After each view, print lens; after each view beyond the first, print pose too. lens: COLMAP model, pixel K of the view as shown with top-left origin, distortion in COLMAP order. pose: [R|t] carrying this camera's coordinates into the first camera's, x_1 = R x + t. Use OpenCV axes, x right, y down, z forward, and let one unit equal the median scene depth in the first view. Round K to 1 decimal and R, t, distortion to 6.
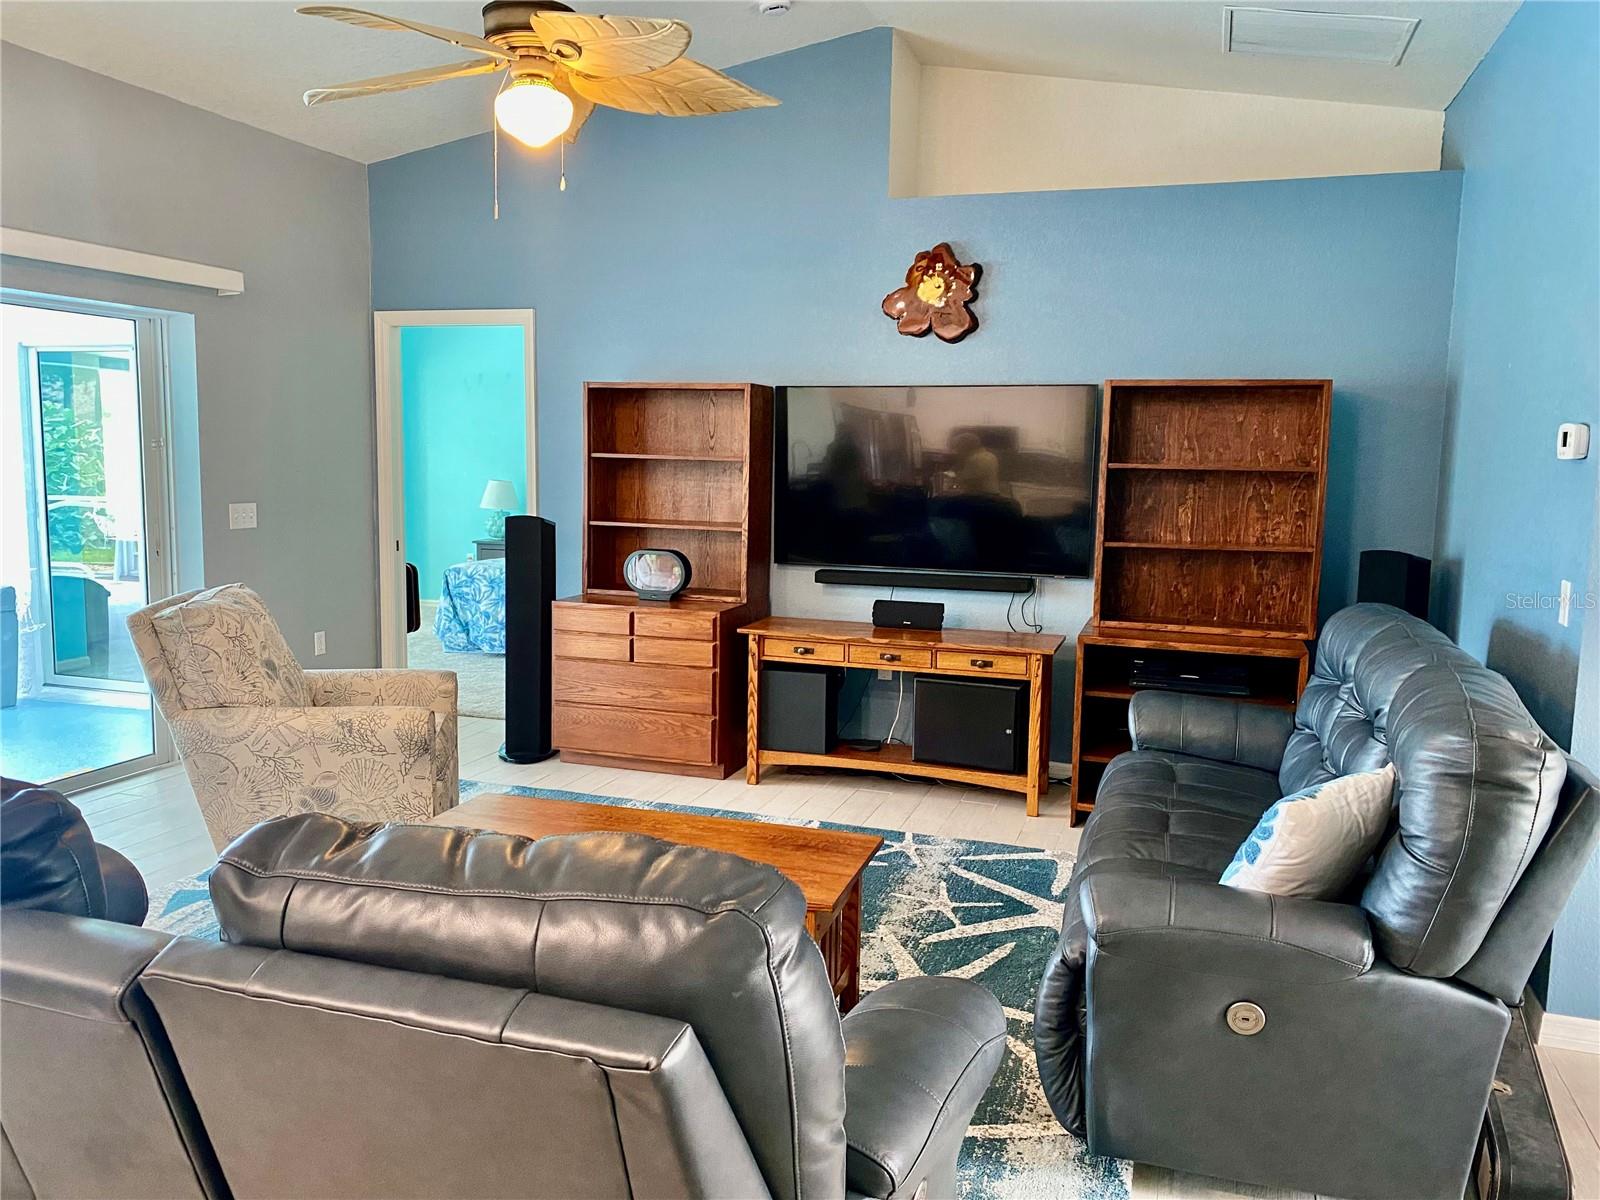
lens RADIAL K [[1208.0, 0, 796.6], [0, 1208.0, 588.0], [0, 0, 1]] dist [0.058088, -0.074426]
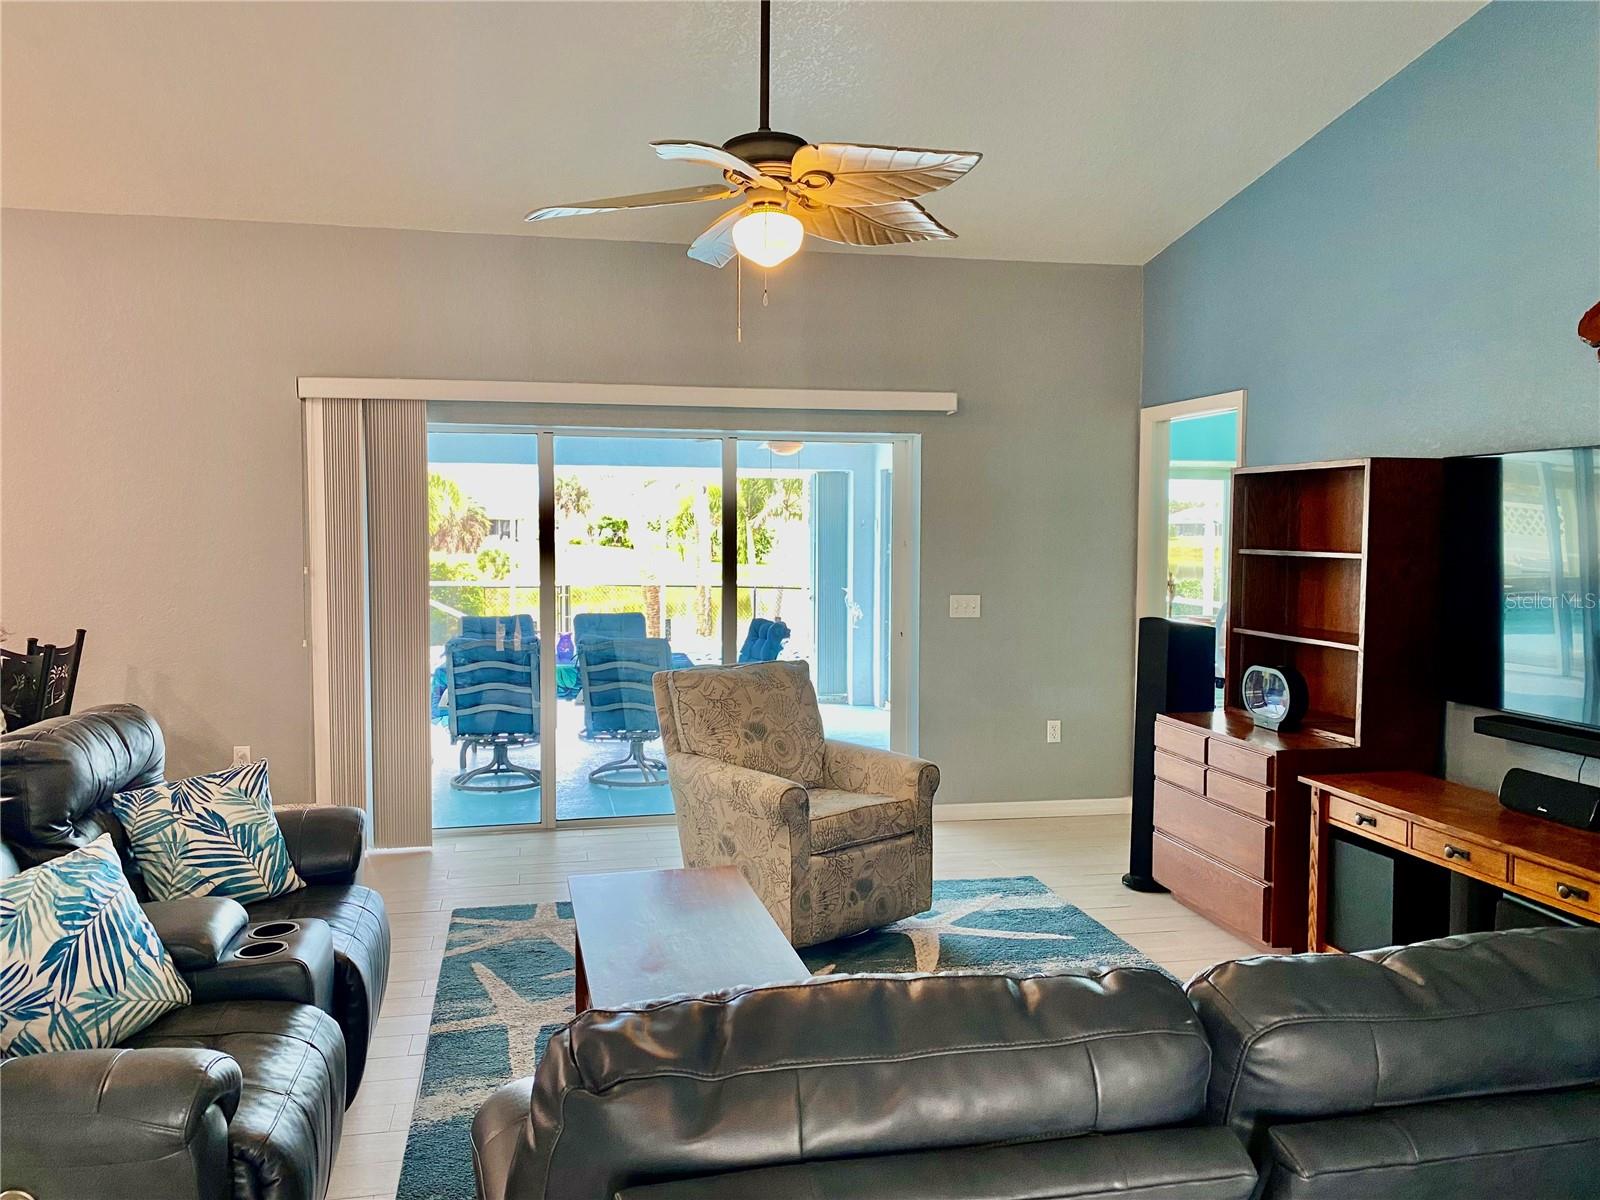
lens RADIAL K [[1208.0, 0, 796.6], [0, 1208.0, 588.0], [0, 0, 1]] dist [0.058088, -0.074426]
pose [[0.508739, 0.026725, -0.860506, 0.456174], [-0.096341, 0.995007, -0.026055, -0.034598], [0.855513, 0.096157, 0.508774, 0.320271]]
